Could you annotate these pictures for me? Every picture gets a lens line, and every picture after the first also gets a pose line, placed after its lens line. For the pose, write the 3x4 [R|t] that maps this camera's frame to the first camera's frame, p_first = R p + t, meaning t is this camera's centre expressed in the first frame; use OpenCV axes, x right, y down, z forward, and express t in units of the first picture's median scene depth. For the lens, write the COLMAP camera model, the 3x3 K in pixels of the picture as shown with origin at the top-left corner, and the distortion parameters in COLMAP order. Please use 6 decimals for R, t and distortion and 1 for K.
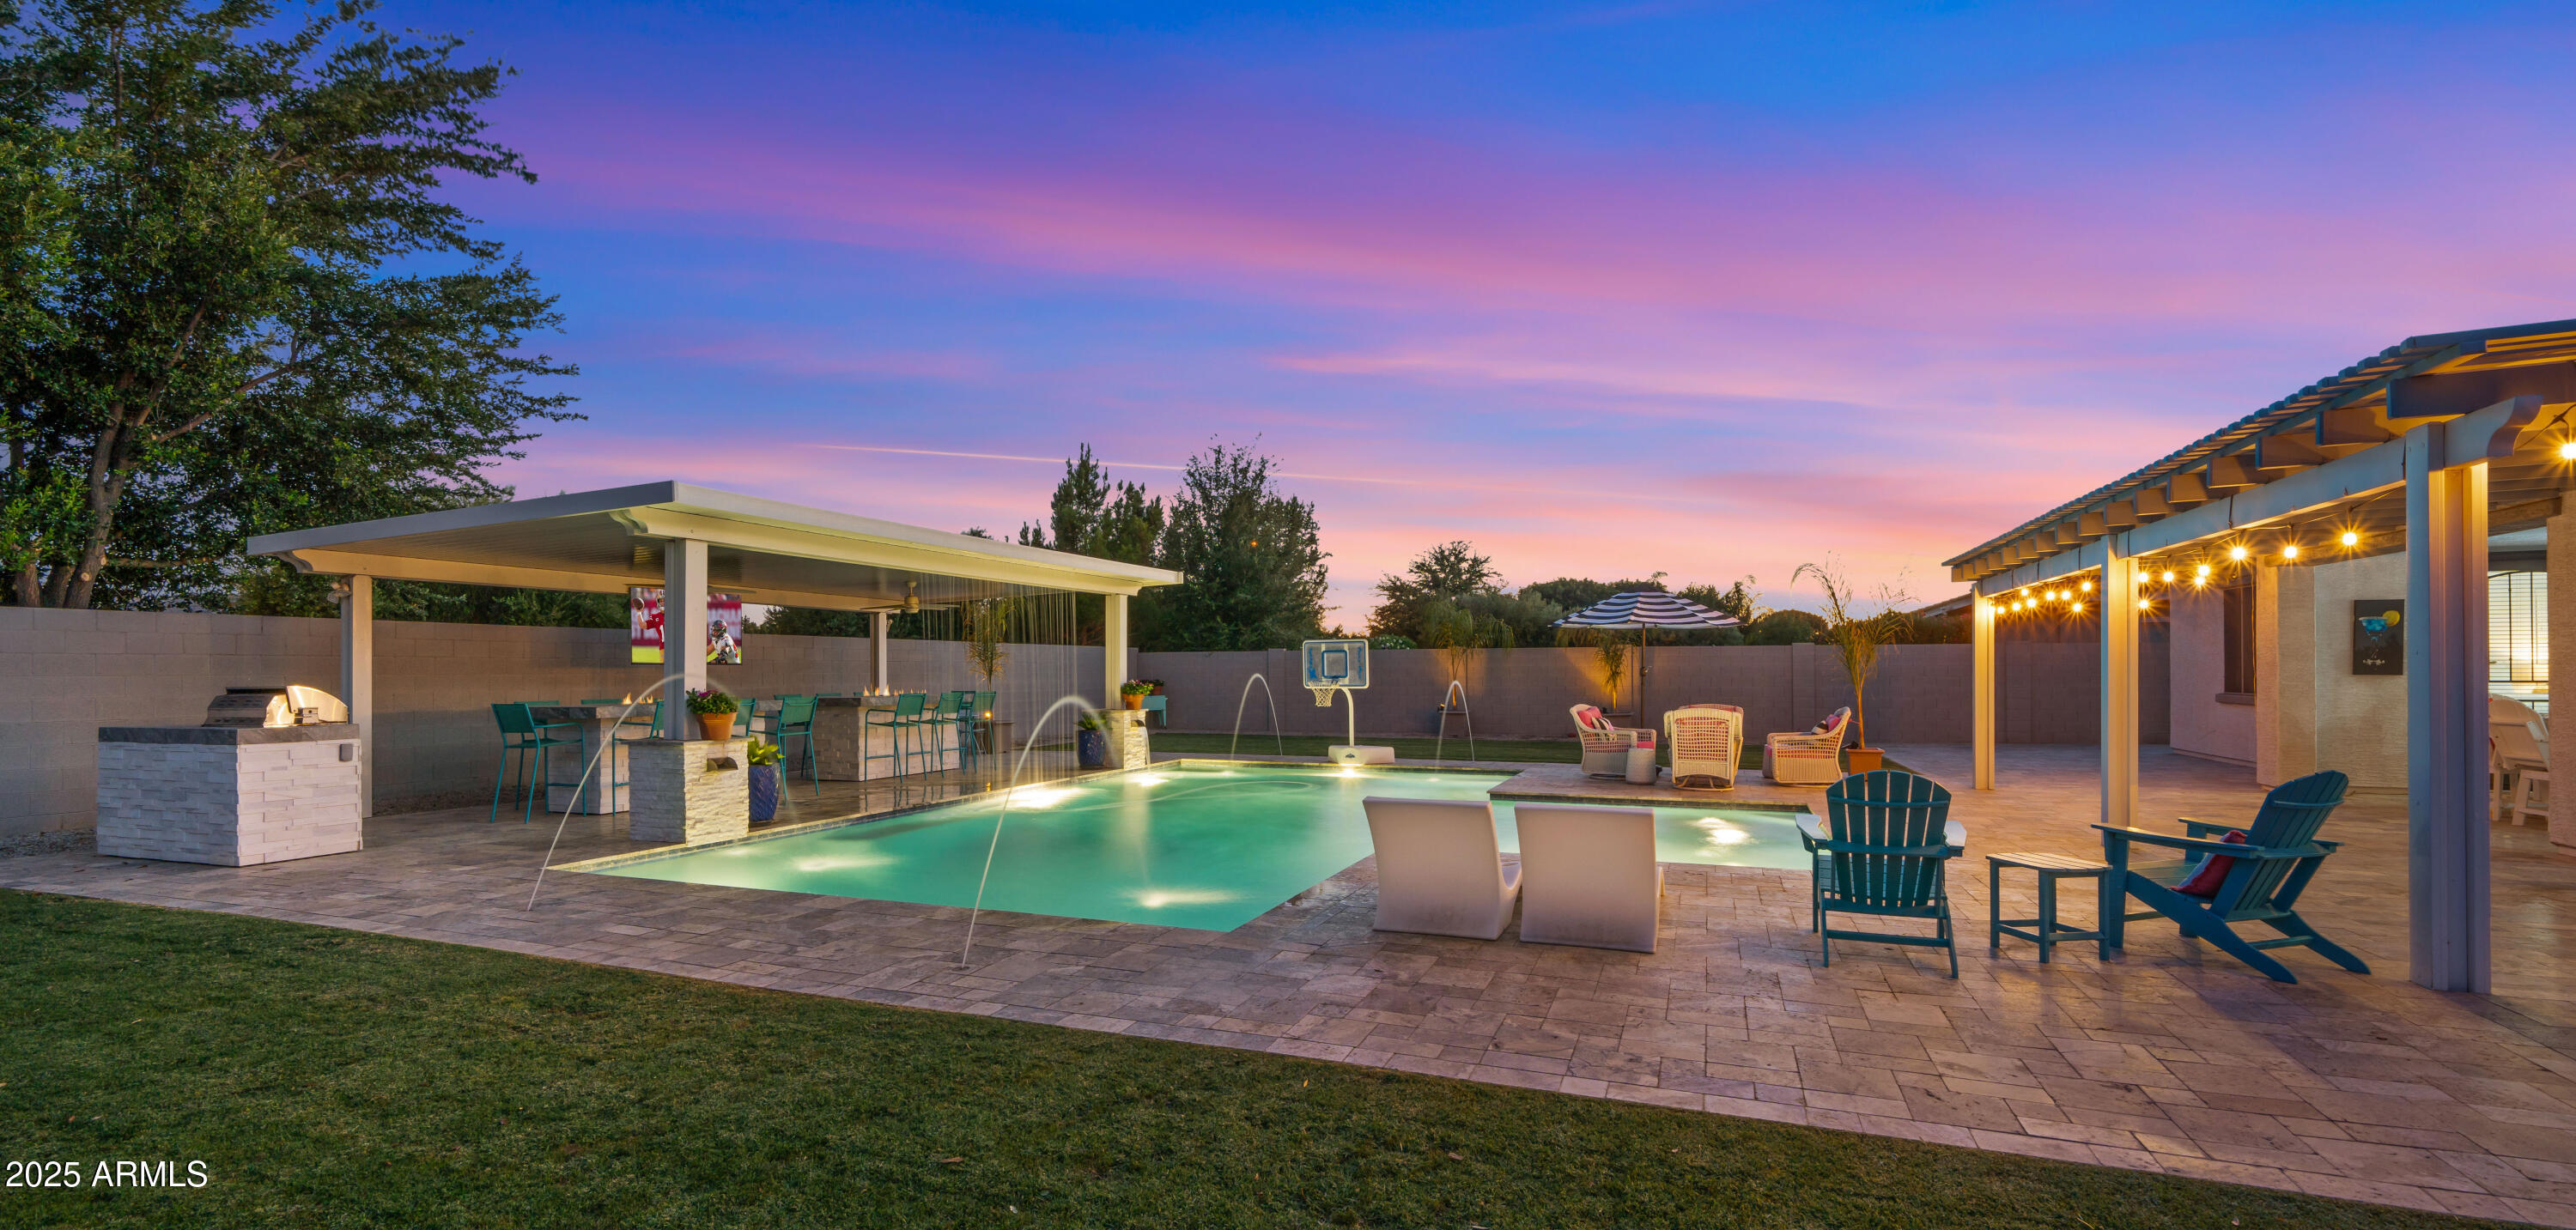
lens RADIAL K [[1100.0, 0, 1240.1], [0, 1100.0, 670.7], [0, 0, 1]] dist [-0.002928, -0.000171]
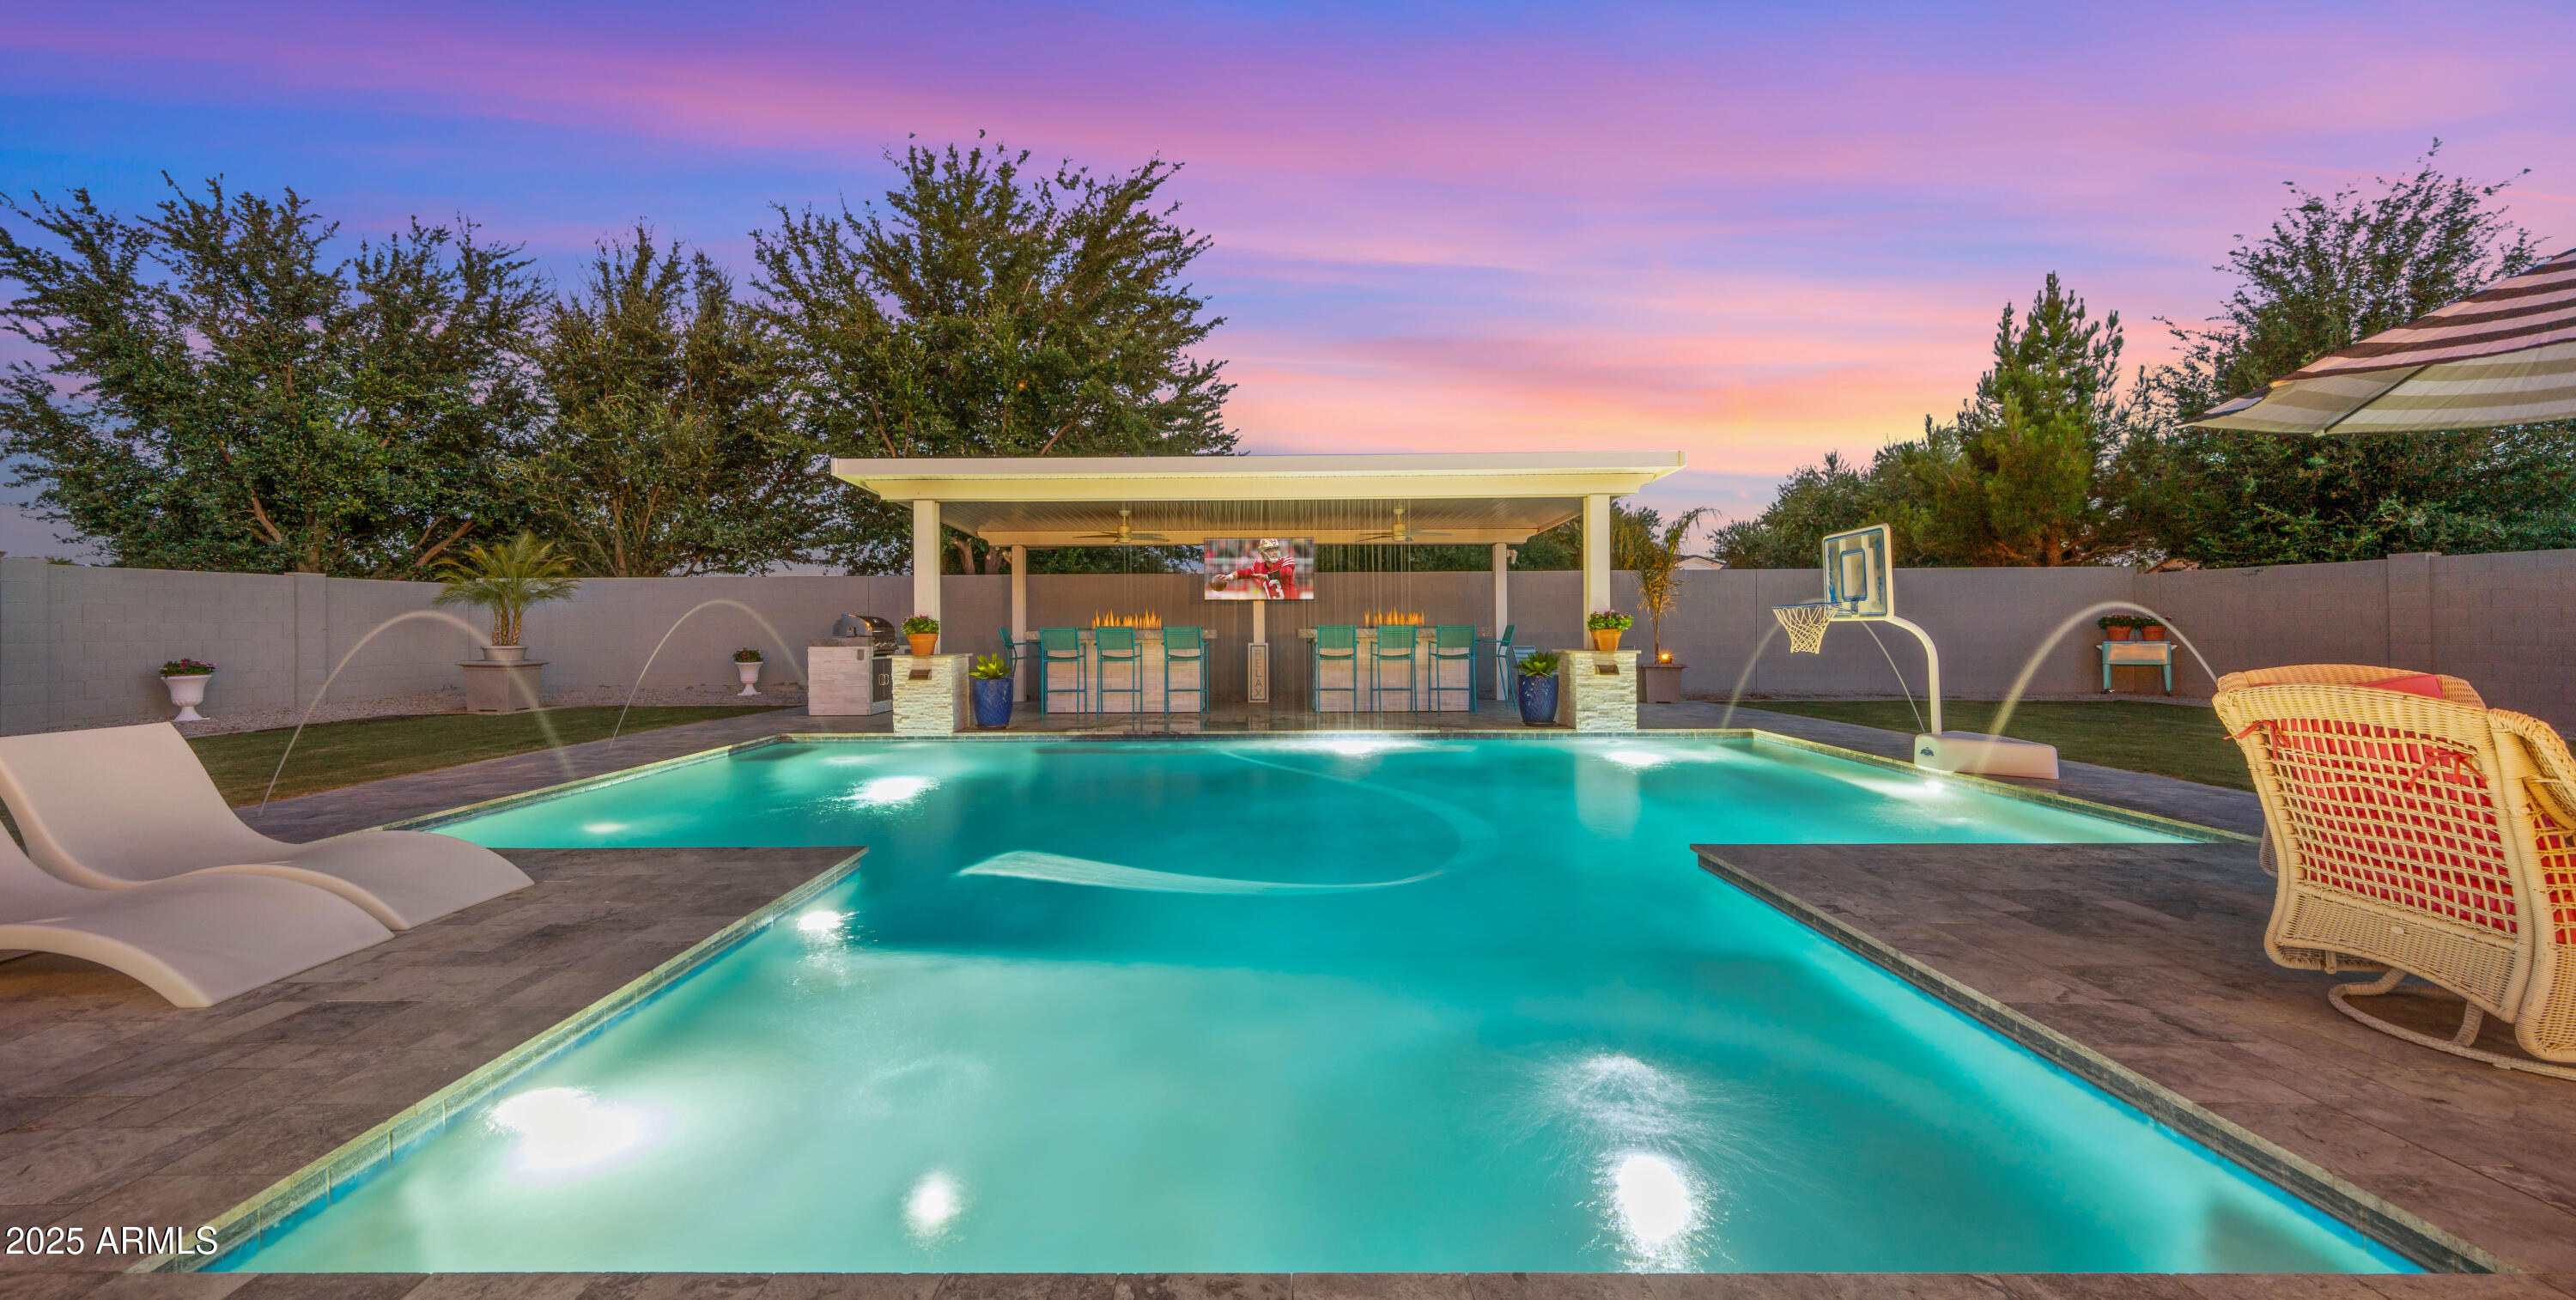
lens RADIAL K [[959.9, 0, 1246.7], [0, 959.9, 621.9], [0, 0, 1]] dist [0.001296, -0.000205]
pose [[0.377921, -0.000802, -0.925838, 0.404254], [0.005741, 0.999982, 0.001477, 0.014236], [0.925820, -0.005873, 0.377918, 0.538752]]
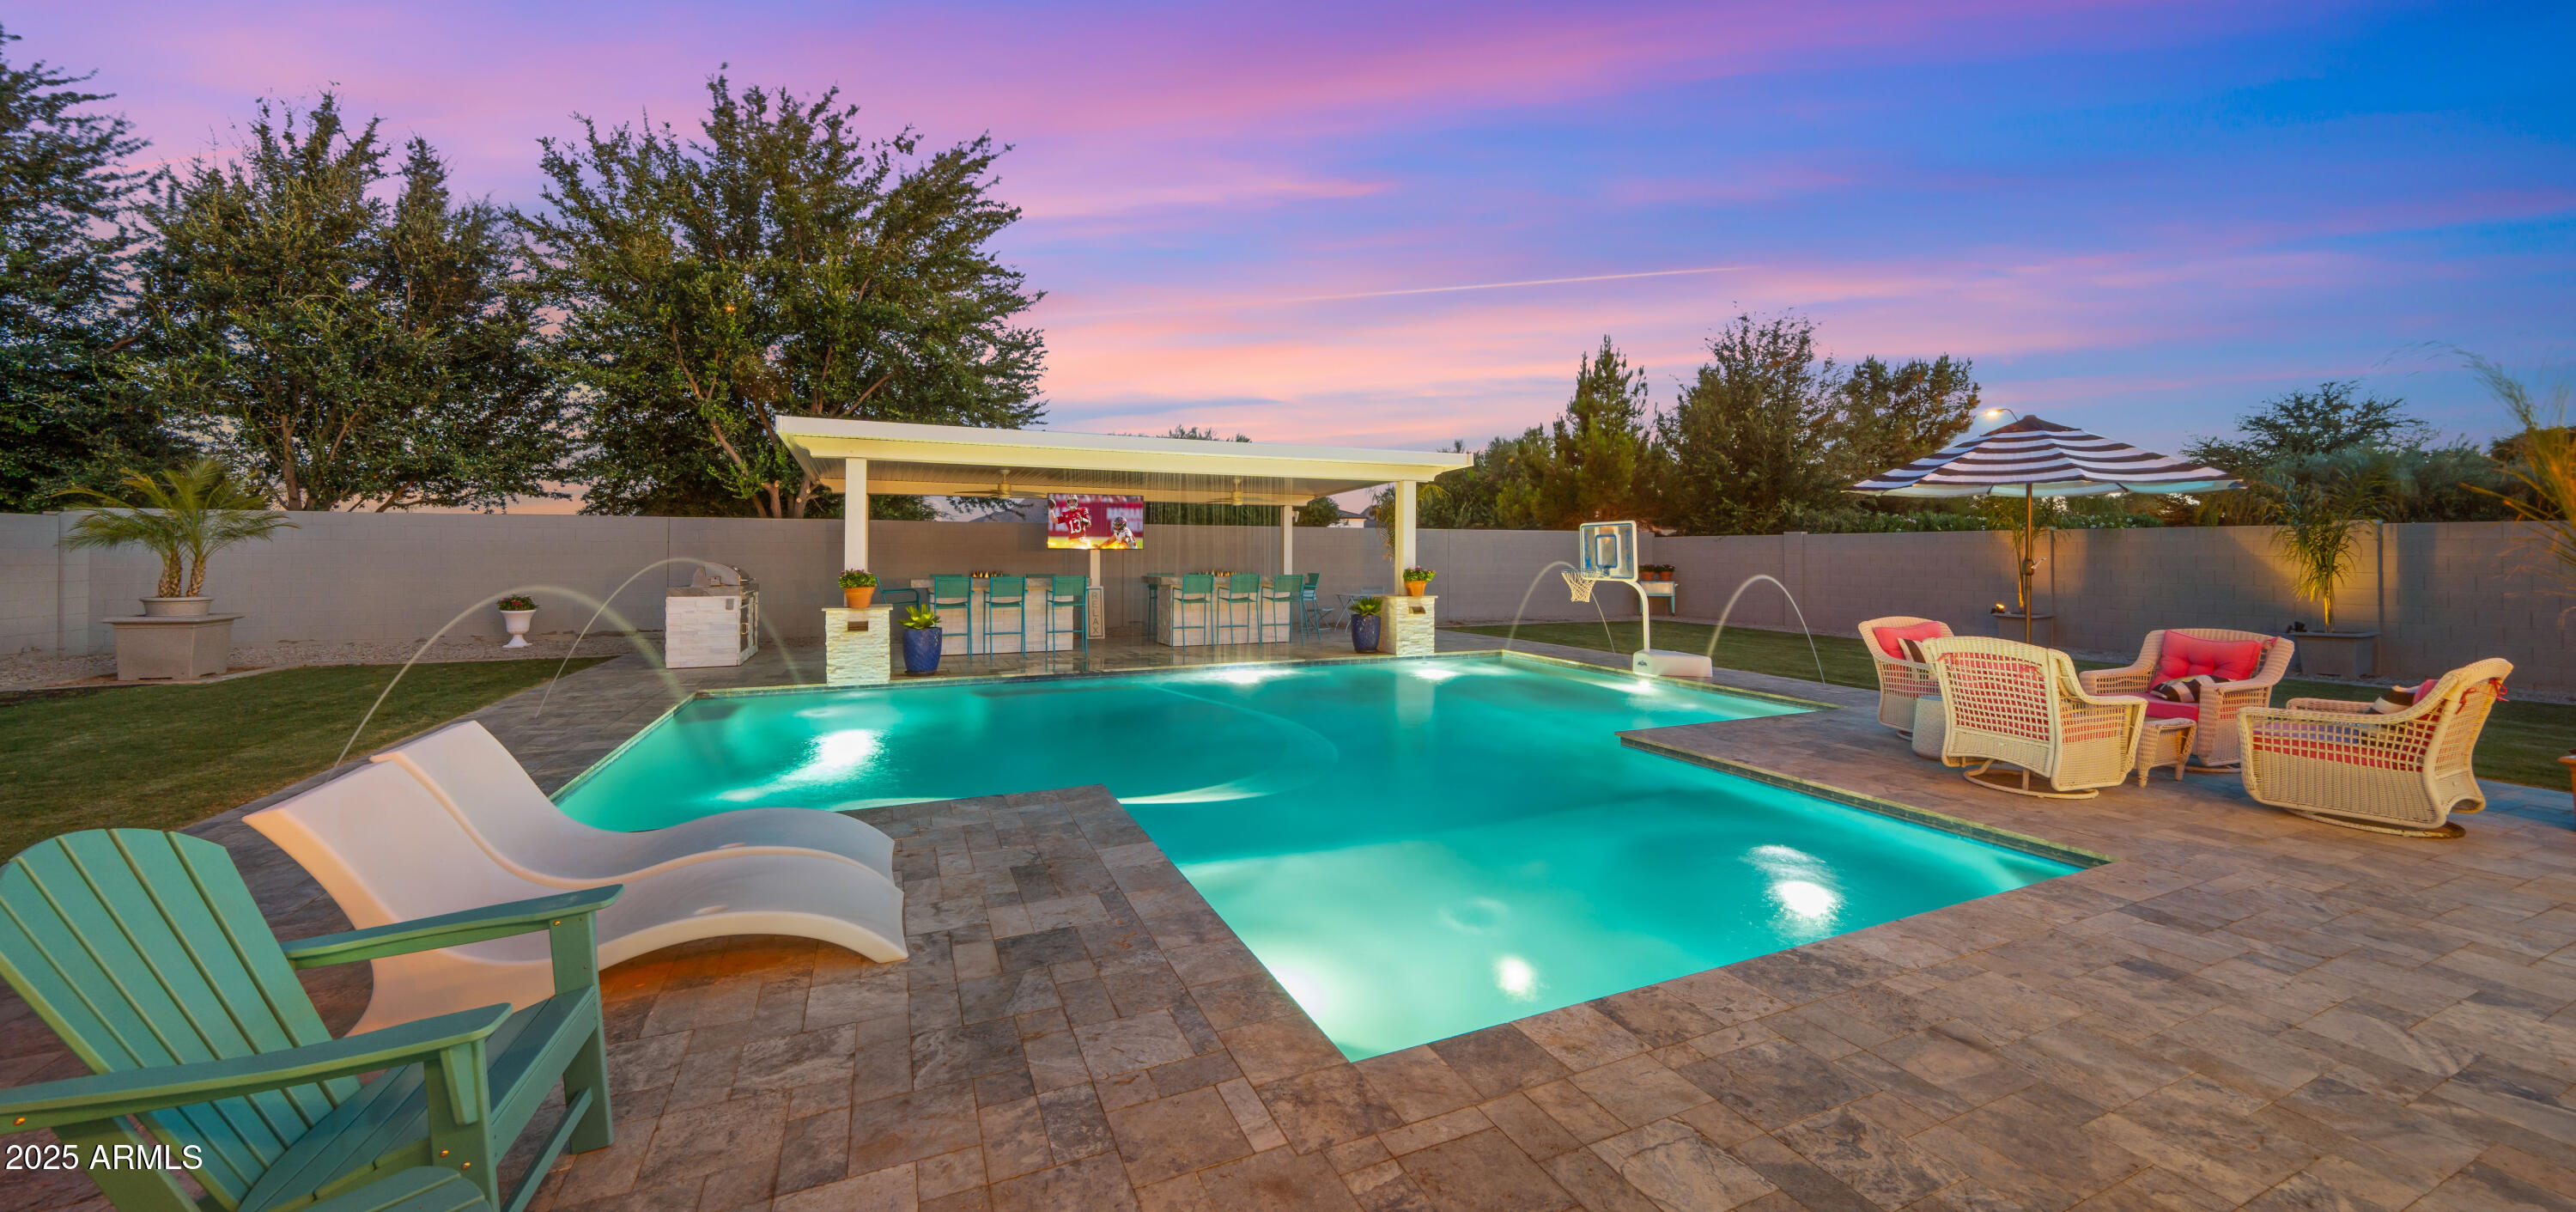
lens RADIAL K [[870.5, 0, 1272.2], [0, 870.5, 548.1], [0, 0, 1]] dist [-0.004684, -0.000037]
pose [[0.720861, 0.003180, -0.693073, 0.356682], [-0.005288, 0.999986, -0.000912, -0.006294], [0.693060, 0.004322, 0.720867, 0.341726]]
